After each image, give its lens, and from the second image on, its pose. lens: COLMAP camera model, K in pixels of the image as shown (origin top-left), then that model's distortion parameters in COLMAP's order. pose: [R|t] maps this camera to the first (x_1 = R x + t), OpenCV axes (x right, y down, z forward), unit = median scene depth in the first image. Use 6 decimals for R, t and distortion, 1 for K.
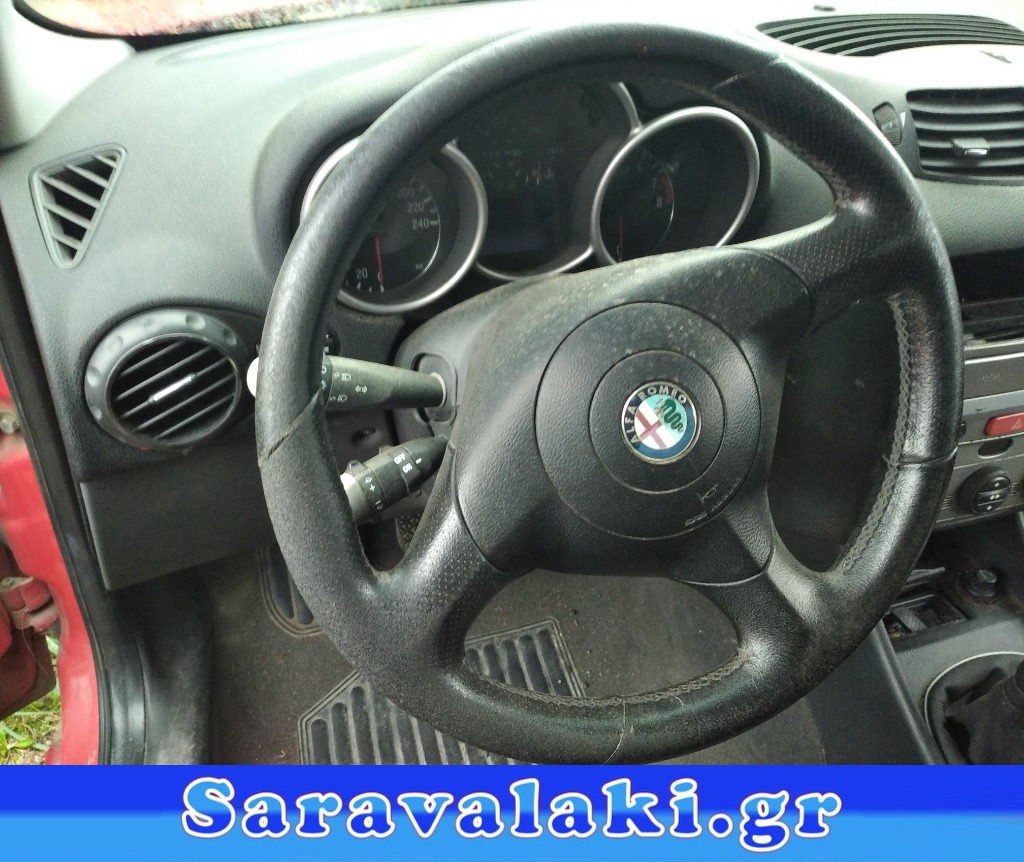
lens RADIAL K [[838.3, 0, 512.6], [0, 838.3, 390.9], [0, 0, 1]] dist [0.071913, -0.143072]
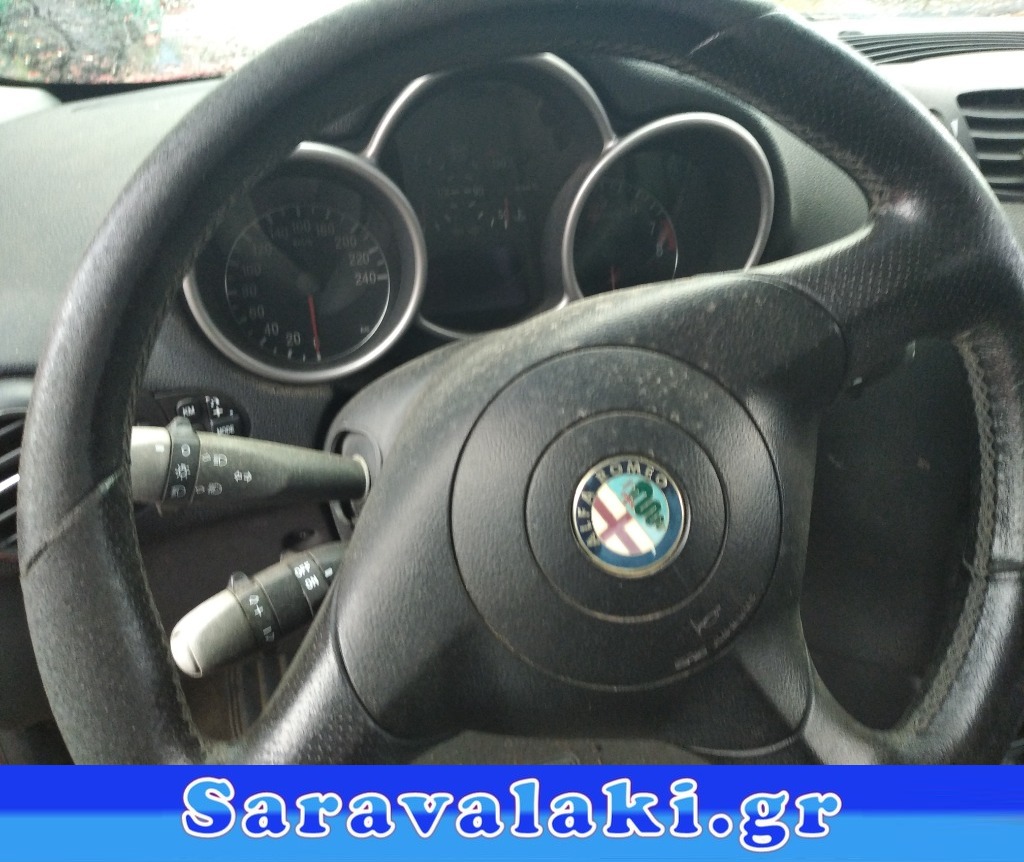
lens RADIAL K [[838.3, 0, 512.6], [0, 838.3, 390.9], [0, 0, 1]] dist [0.071913, -0.143072]
pose [[0.997920, -0.019973, -0.061295, 0.118291], [0.012563, 0.992818, -0.118975, 0.016297], [0.063231, 0.117957, 0.991004, 0.283447]]
